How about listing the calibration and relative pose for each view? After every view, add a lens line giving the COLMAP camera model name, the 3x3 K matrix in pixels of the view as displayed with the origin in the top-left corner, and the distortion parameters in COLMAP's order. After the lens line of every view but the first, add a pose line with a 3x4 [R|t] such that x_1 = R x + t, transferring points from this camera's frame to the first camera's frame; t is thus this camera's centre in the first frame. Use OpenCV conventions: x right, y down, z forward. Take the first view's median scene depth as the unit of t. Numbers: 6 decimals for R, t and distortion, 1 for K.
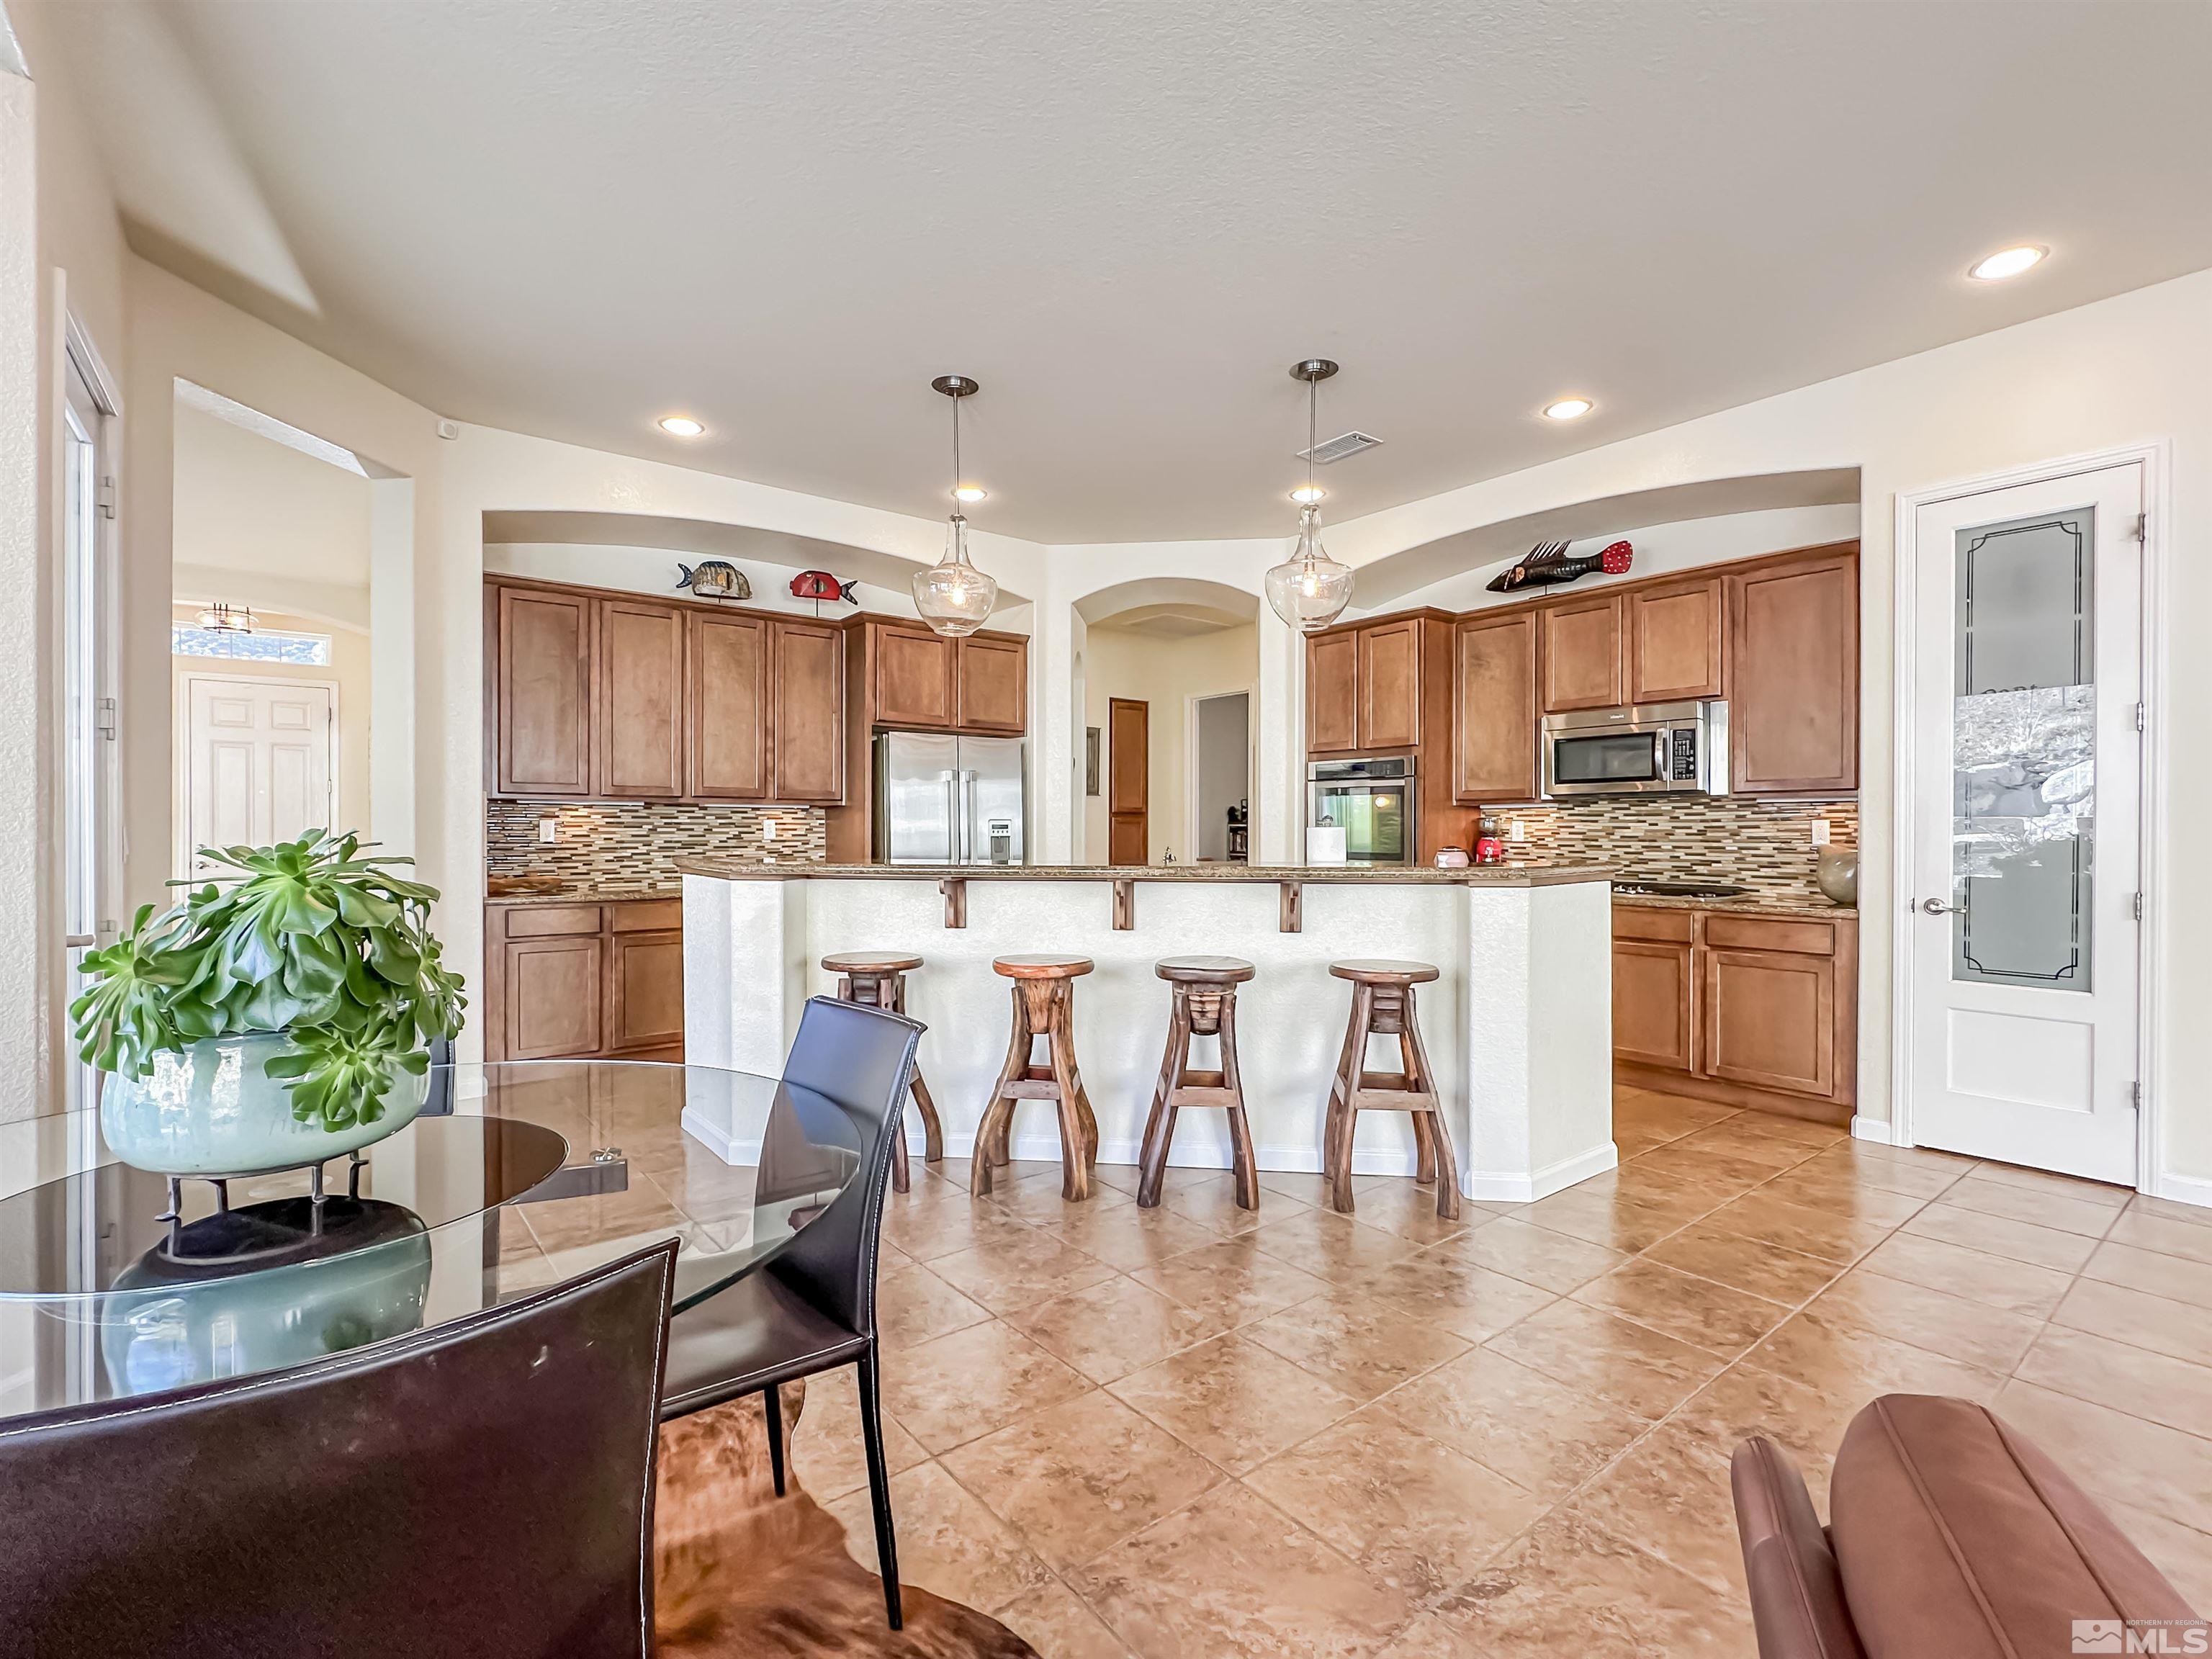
lens RADIAL K [[1033.8, 0, 1118.7], [0, 1033.8, 833.8], [0, 0, 1]] dist [0.000242, 0.000574]
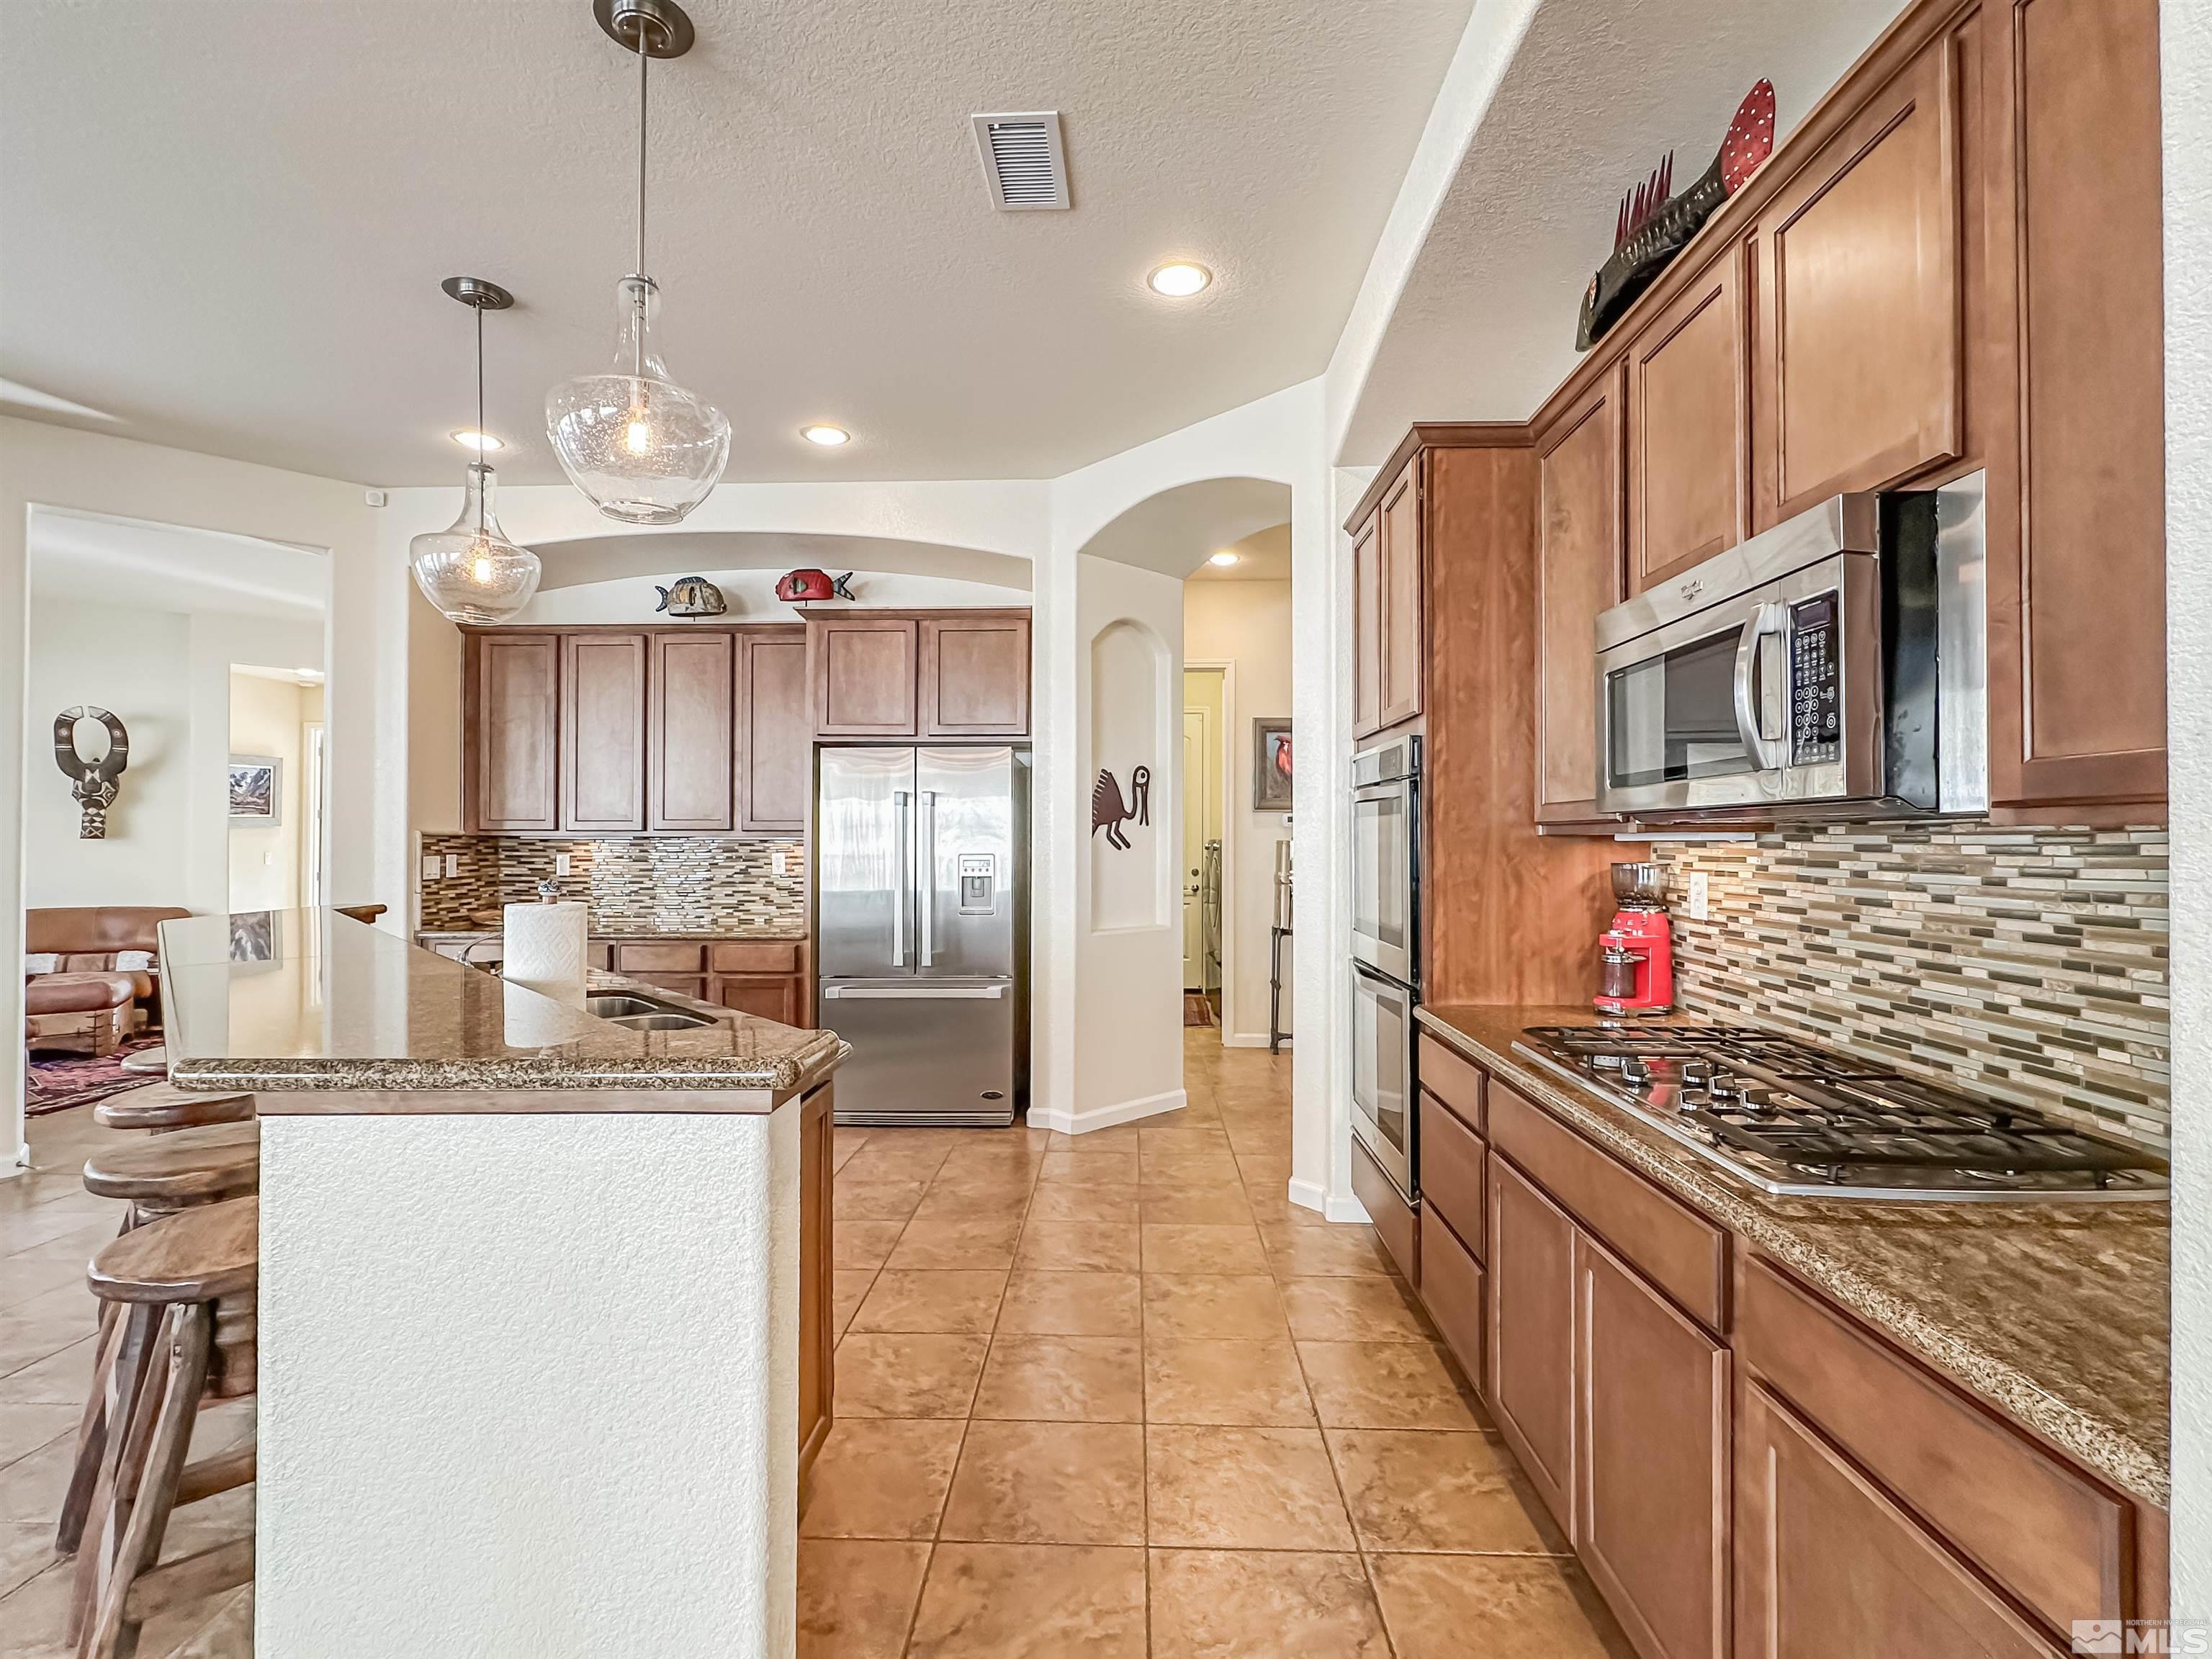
lens RADIAL K [[1033.8, 0, 1101.8], [0, 1033.8, 836.1], [0, 0, 1]] dist [0.000242, 0.000574]
pose [[0.748516, -0.001999, -0.663114, 0.510654], [-0.004562, 0.999956, -0.008164, -0.023831], [0.663101, 0.009135, 0.748474, 0.551400]]
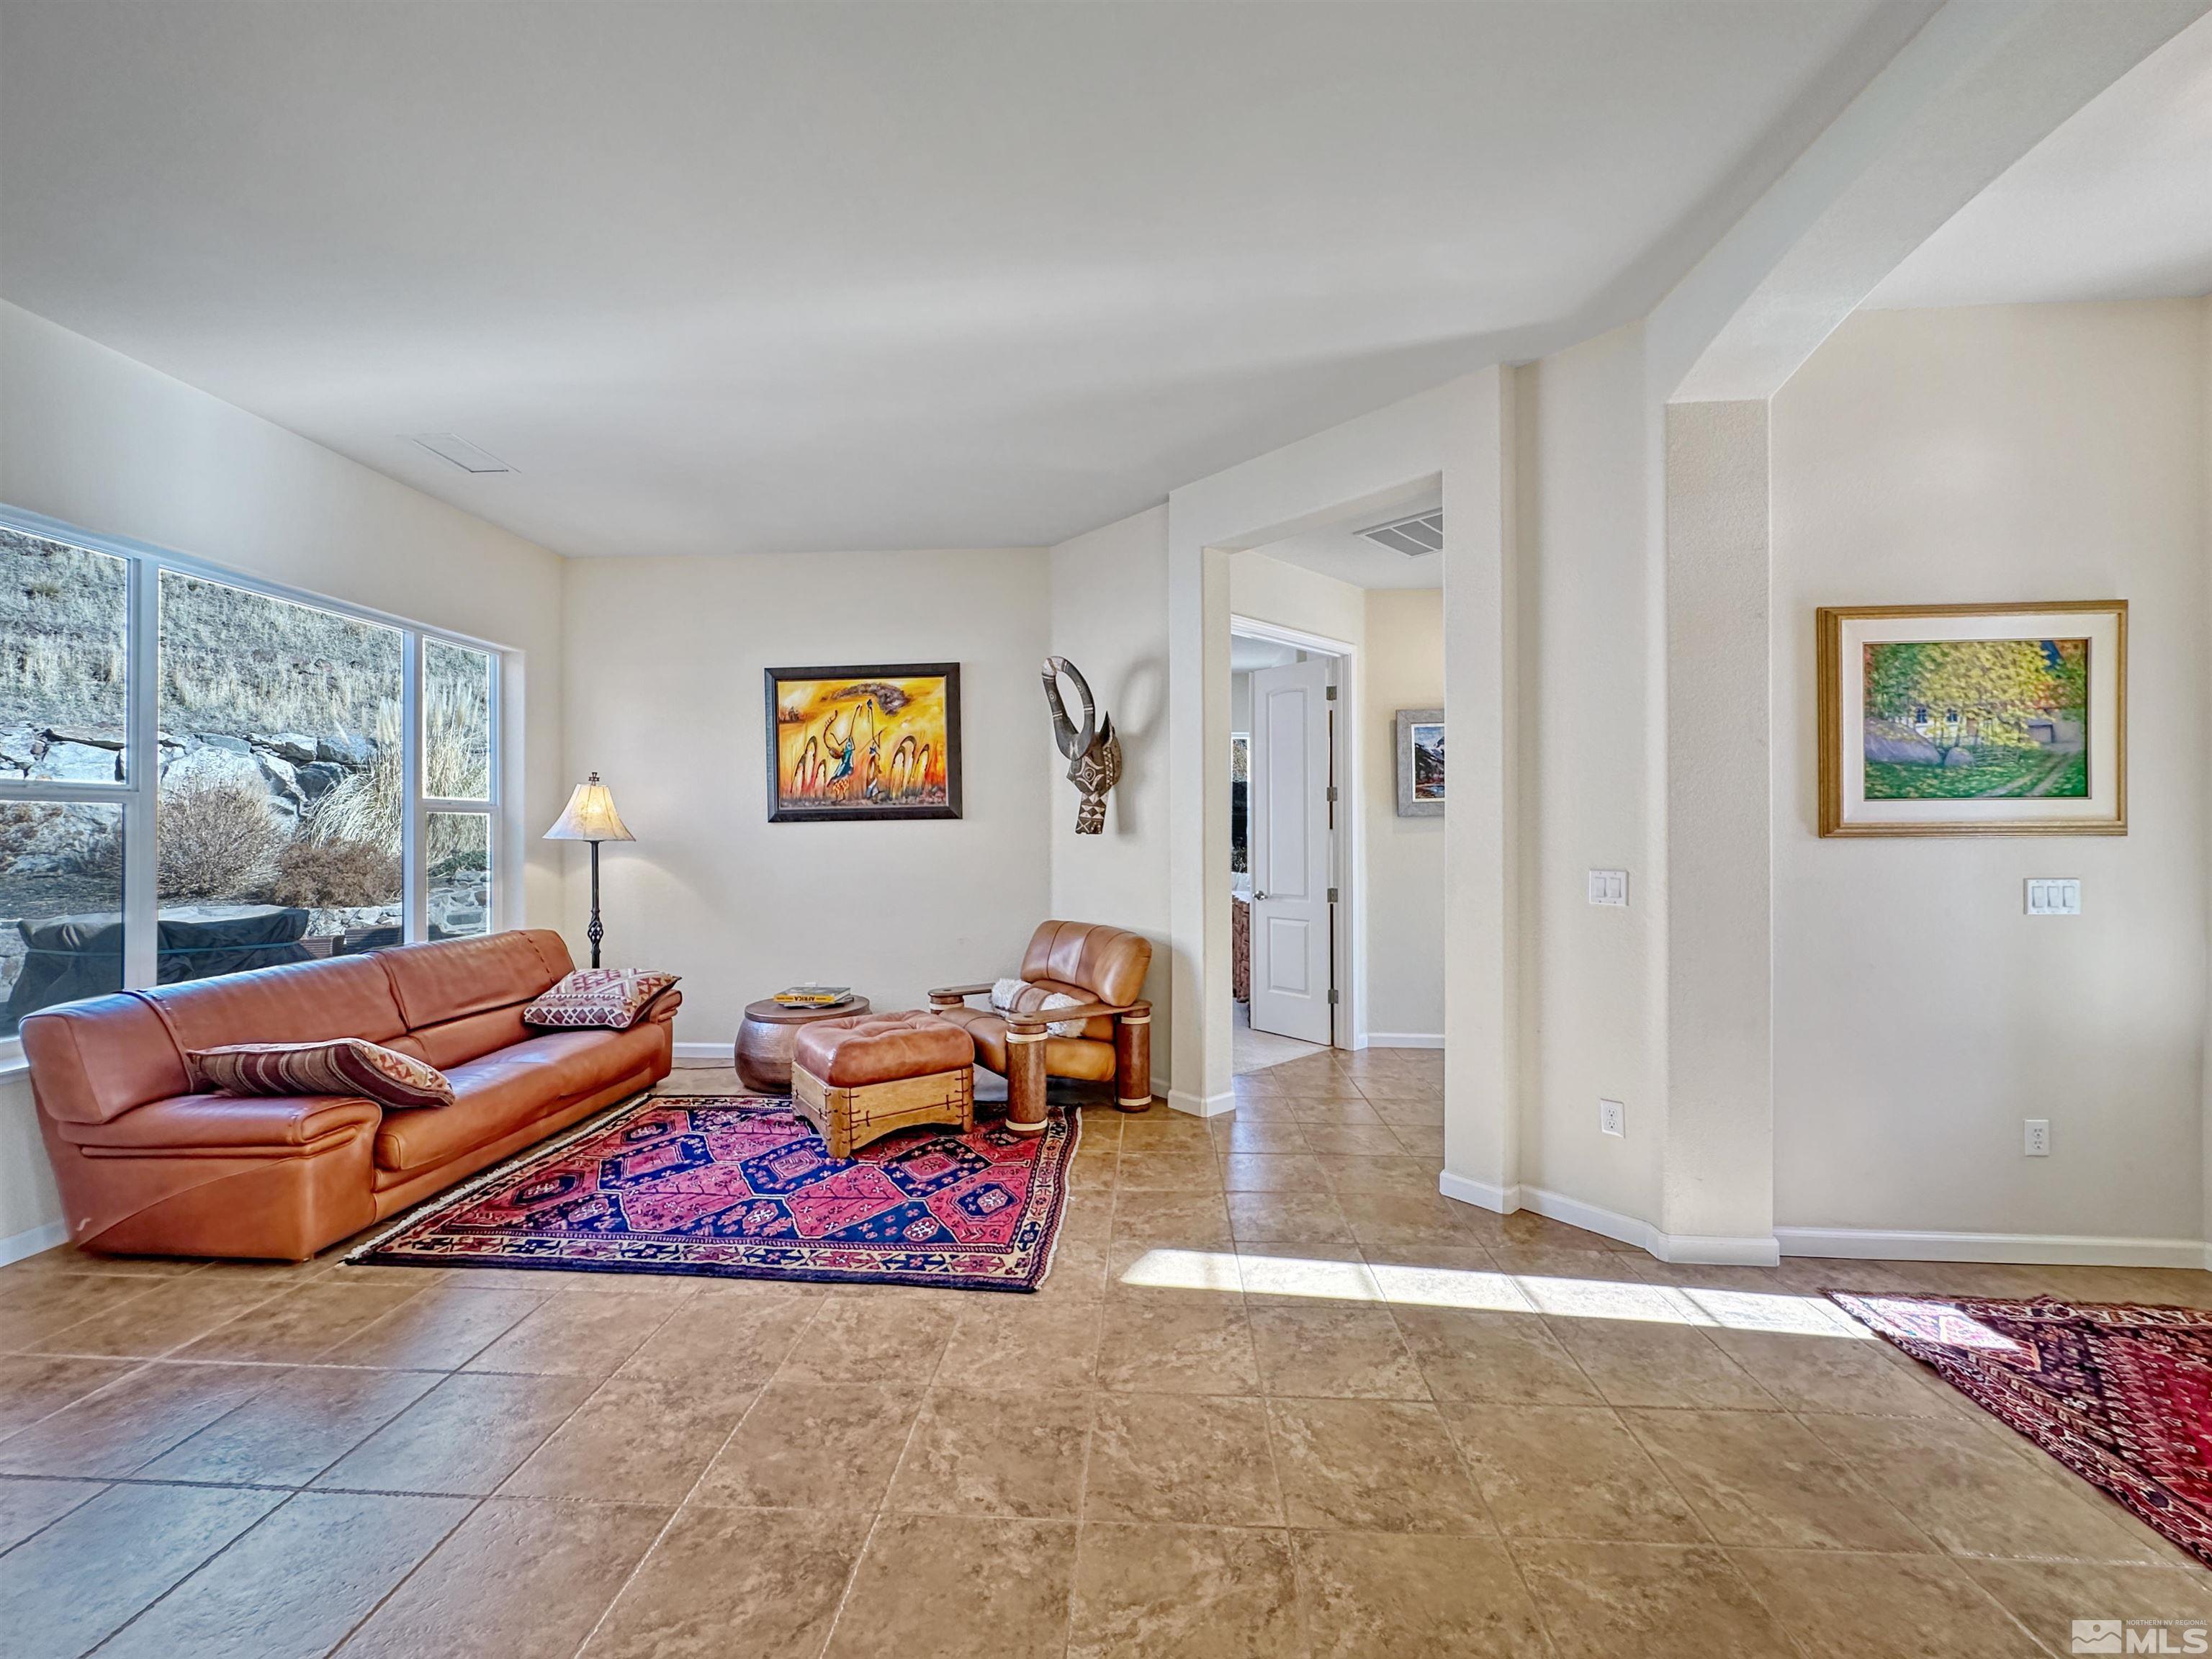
lens RADIAL K [[887.6, 0, 1101.2], [0, 887.6, 832.5], [0, 0, 1]] dist [-0.006471, -0.000375]
pose [[-0.669341, -0.002566, -0.742951, -0.650817], [-0.001710, 0.999997, -0.001913, -0.024837], [0.742954, -0.000010, -0.669343, 1.229124]]
